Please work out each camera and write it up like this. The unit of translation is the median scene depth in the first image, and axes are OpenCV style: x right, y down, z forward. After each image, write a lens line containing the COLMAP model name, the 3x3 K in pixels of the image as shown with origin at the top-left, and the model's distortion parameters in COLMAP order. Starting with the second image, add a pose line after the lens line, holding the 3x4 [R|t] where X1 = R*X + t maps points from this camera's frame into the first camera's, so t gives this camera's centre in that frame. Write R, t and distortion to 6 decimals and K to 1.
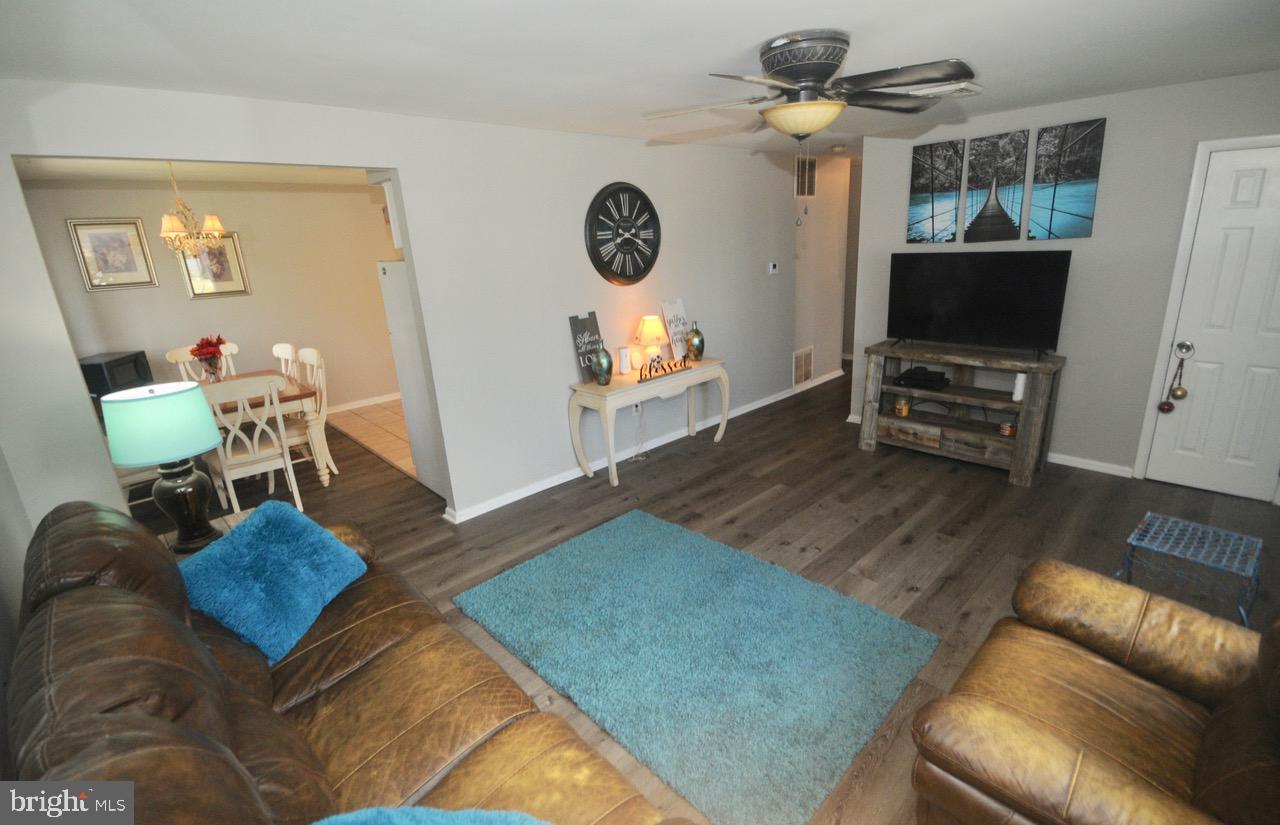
lens RADIAL K [[583.1, 0, 647.8], [0, 583.1, 413.6], [0, 0, 1]] dist [0.007263, -0.002150]
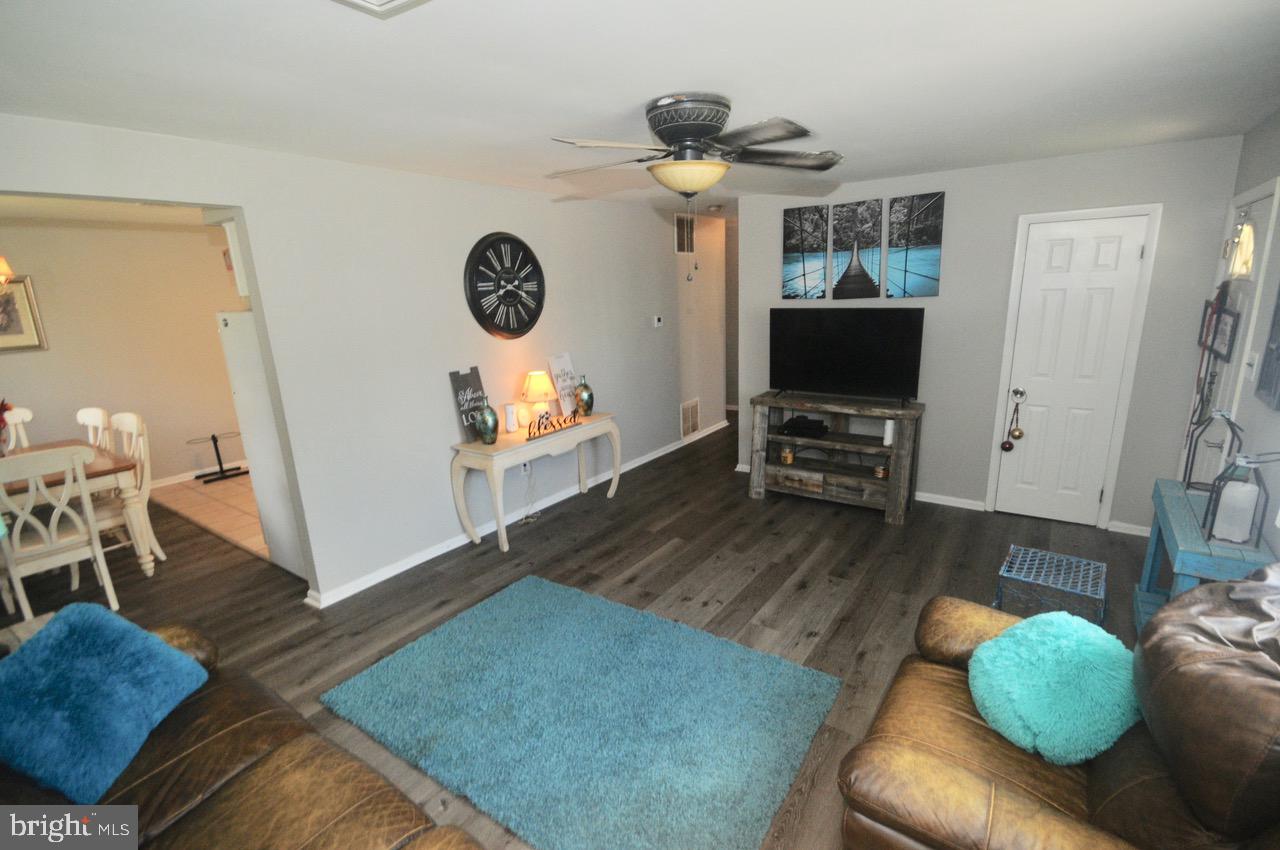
lens RADIAL K [[593.7, 0, 651.4], [0, 593.7, 436.0], [0, 0, 1]] dist [0.009574, -0.010607]
pose [[0.979510, -0.032538, 0.198749, -0.012642], [0.043380, 0.997785, -0.050438, -0.003060], [-0.196668, 0.058026, 0.978752, 0.017694]]
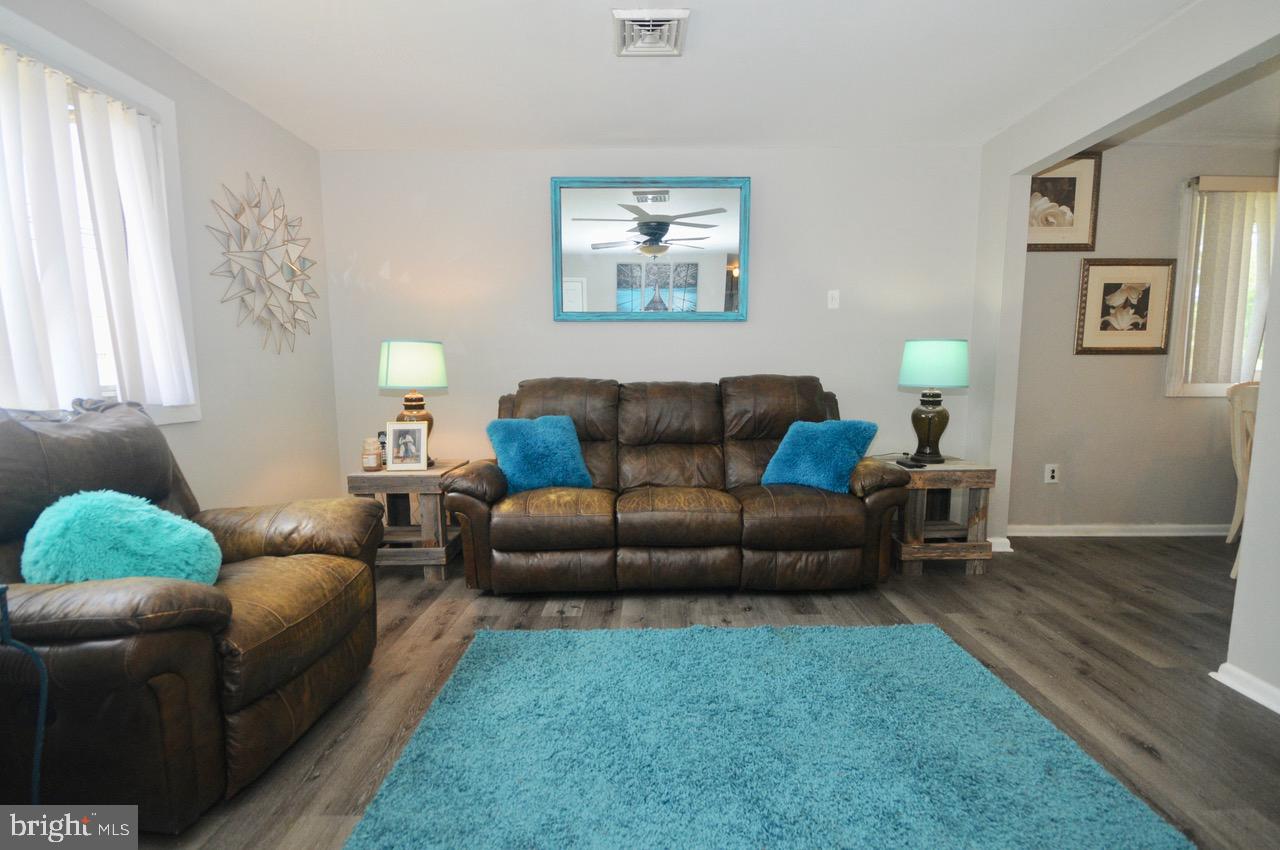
lens RADIAL K [[593.7, 0, 649.9], [0, 593.7, 434.4], [0, 0, 1]] dist [0.009574, -0.010607]
pose [[-0.686374, 0.131556, -0.715250, 0.435077], [-0.172643, 0.925913, 0.335976, -0.125949], [0.706459, 0.354088, -0.612811, 0.983580]]
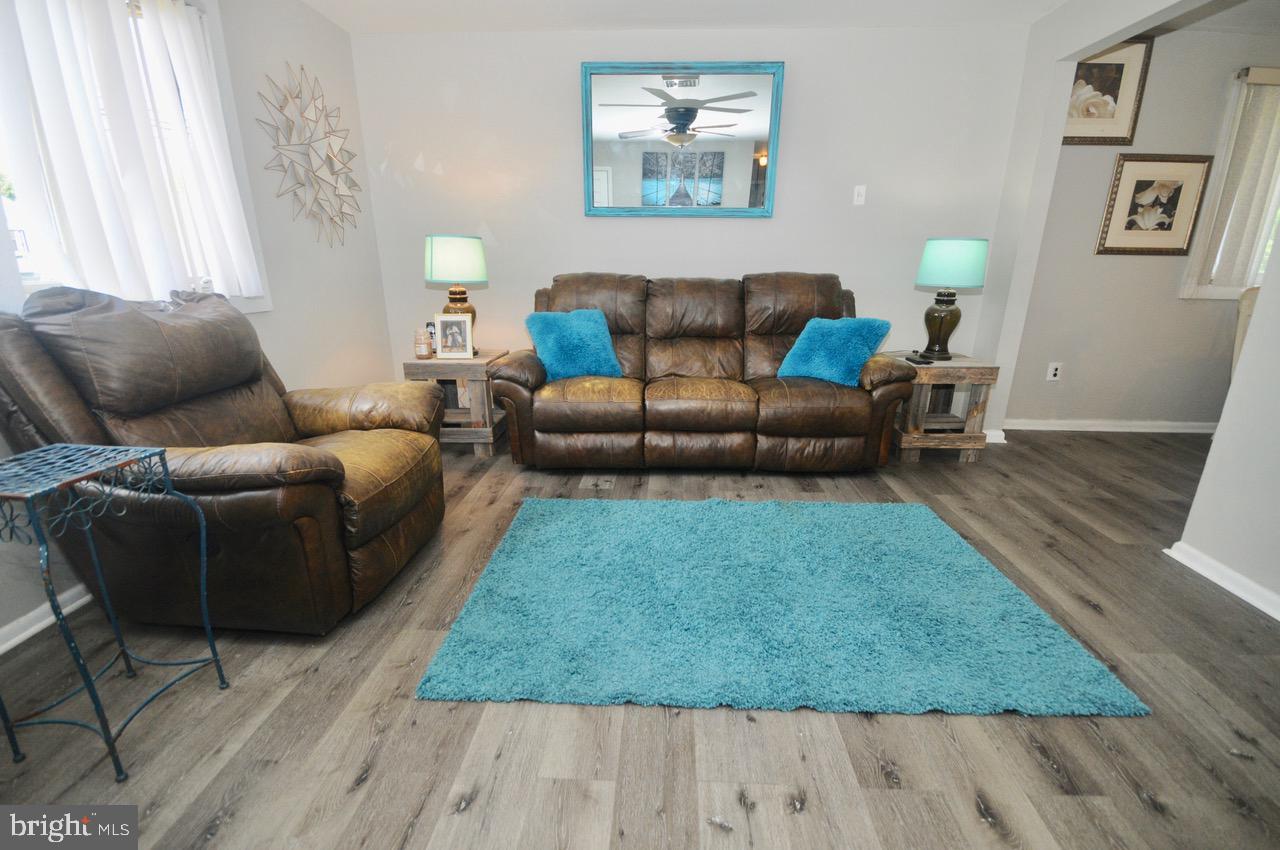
lens RADIAL K [[567.4, 0, 647.4], [0, 567.4, 436.5], [0, 0, 1]] dist [0.004654, -0.004768]
pose [[-0.714904, 0.250719, -0.652726, 0.473165], [-0.173100, 0.840985, 0.512621, -0.142545], [0.677457, 0.479462, -0.557825, 1.001553]]
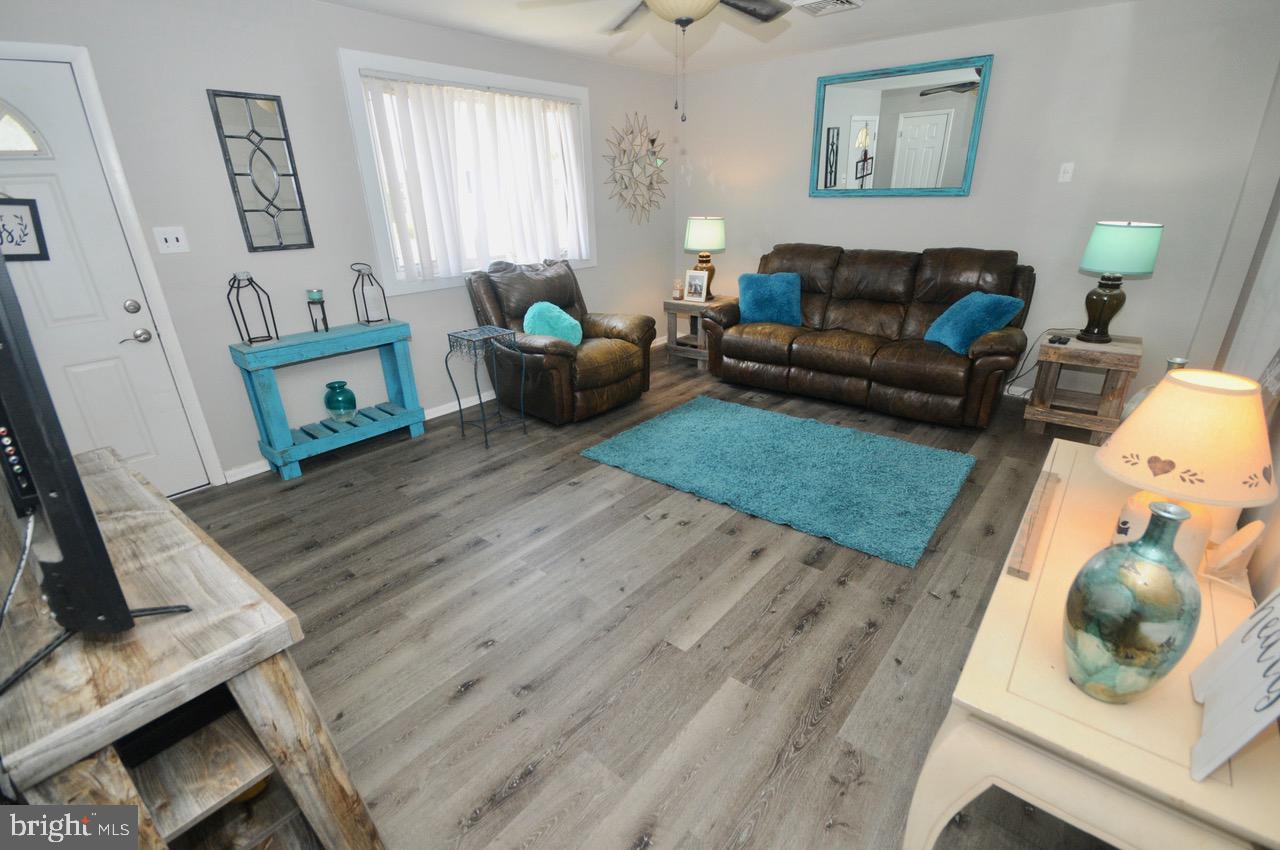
lens RADIAL K [[593.7, 0, 649.6], [0, 593.7, 435.7], [0, 0, 1]] dist [0.009574, -0.010607]
pose [[-0.989338, 0.113820, -0.090858, 0.337374], [0.029936, 0.769480, 0.637969, -0.403060], [0.142527, 0.628447, -0.764683, 1.522959]]
